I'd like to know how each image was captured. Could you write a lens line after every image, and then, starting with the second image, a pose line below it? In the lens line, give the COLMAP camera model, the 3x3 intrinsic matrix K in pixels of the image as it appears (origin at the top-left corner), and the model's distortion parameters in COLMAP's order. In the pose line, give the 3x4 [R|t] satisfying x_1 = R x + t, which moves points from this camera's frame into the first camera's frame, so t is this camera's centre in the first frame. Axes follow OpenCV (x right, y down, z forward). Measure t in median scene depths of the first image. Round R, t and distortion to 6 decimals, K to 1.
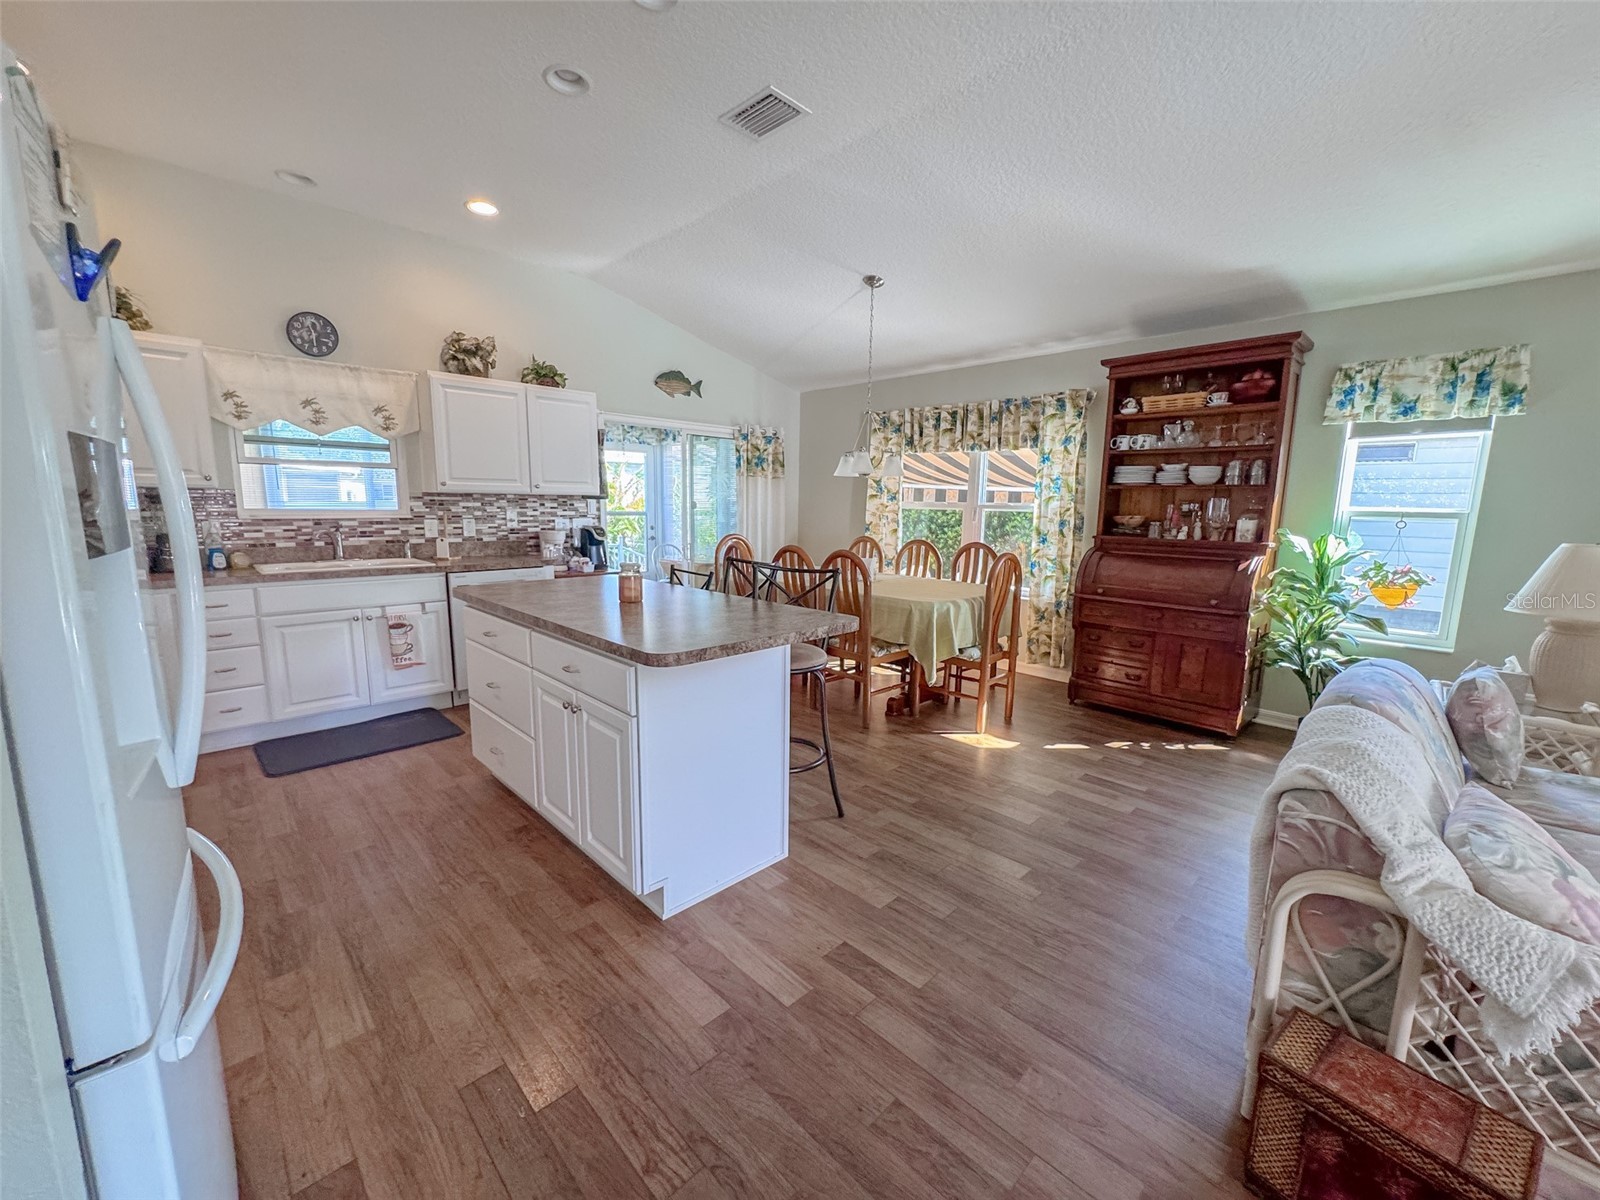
lens RADIAL K [[642.4, 0, 801.1], [0, 642.4, 601.3], [0, 0, 1]] dist [-0.004458, 0.000963]
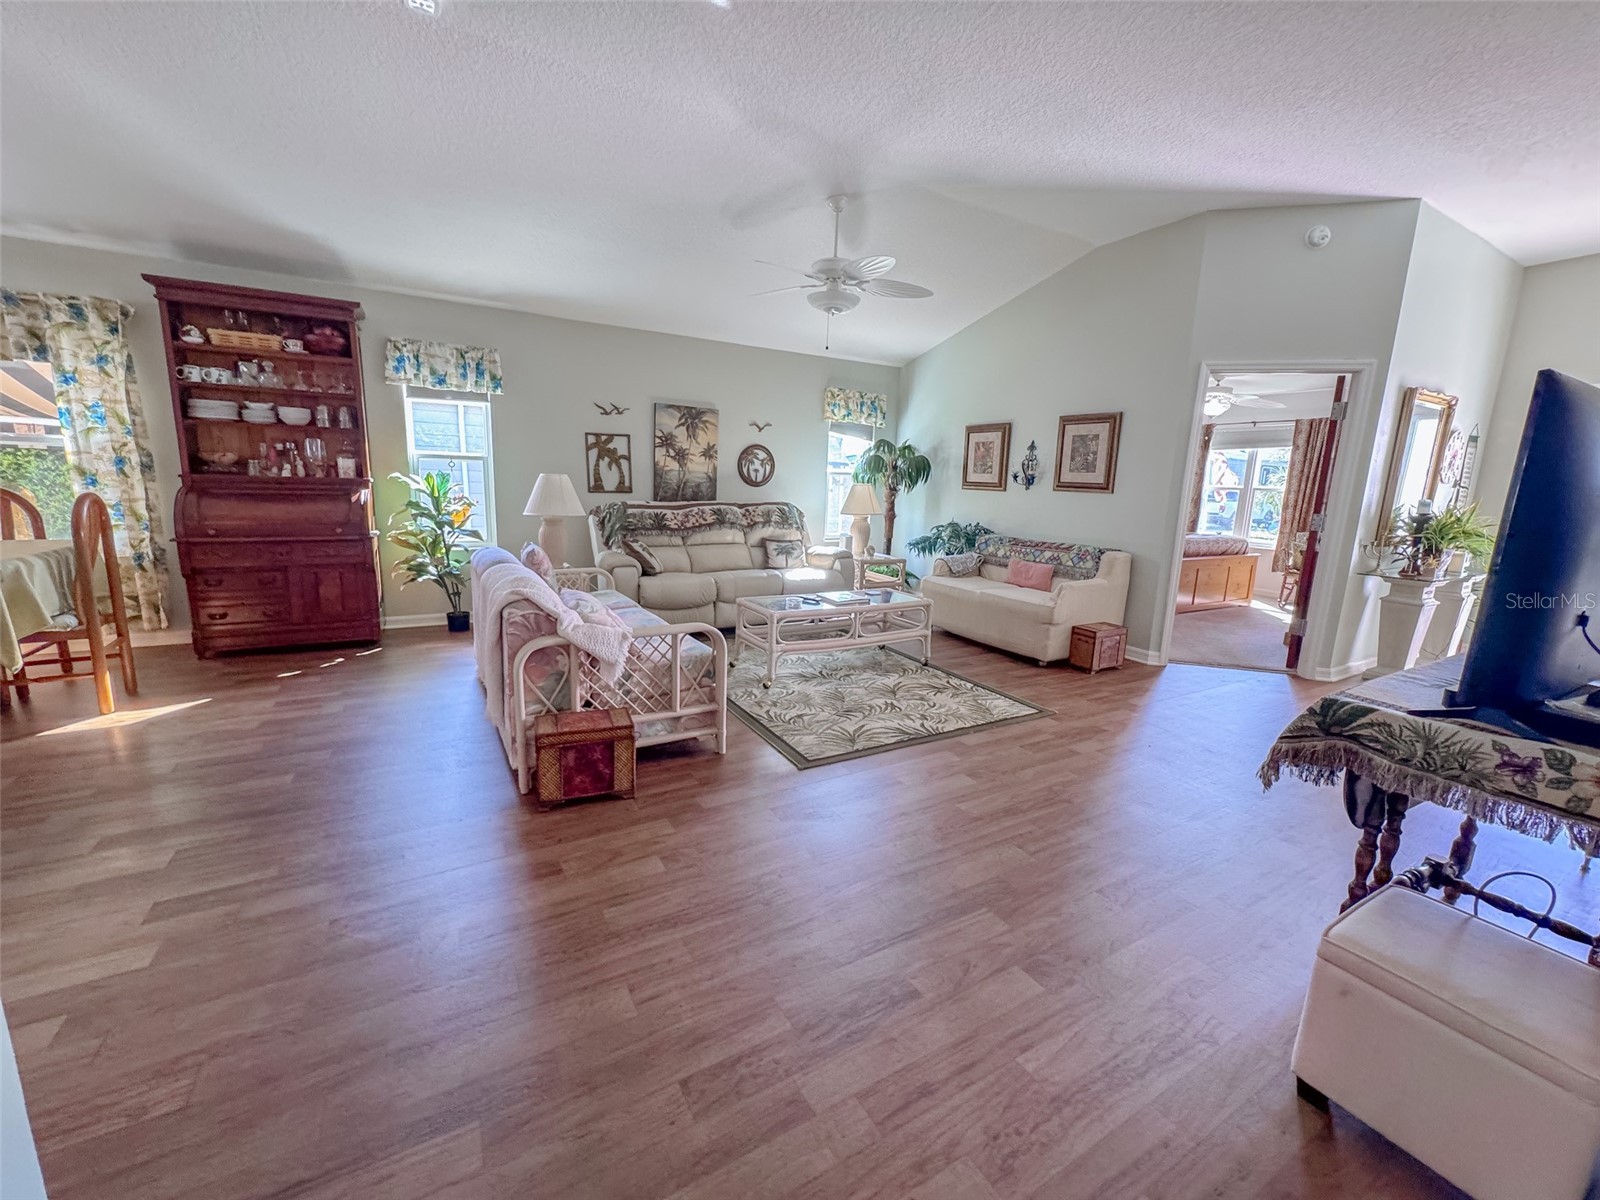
lens RADIAL K [[642.4, 0, 801.1], [0, 642.4, 601.3], [0, 0, 1]] dist [-0.004458, 0.000963]
pose [[0.245683, -0.187617, 0.951021, -0.232245], [0.117211, 0.979642, 0.162983, 0.030621], [-0.962238, 0.071428, 0.262672, -0.077366]]
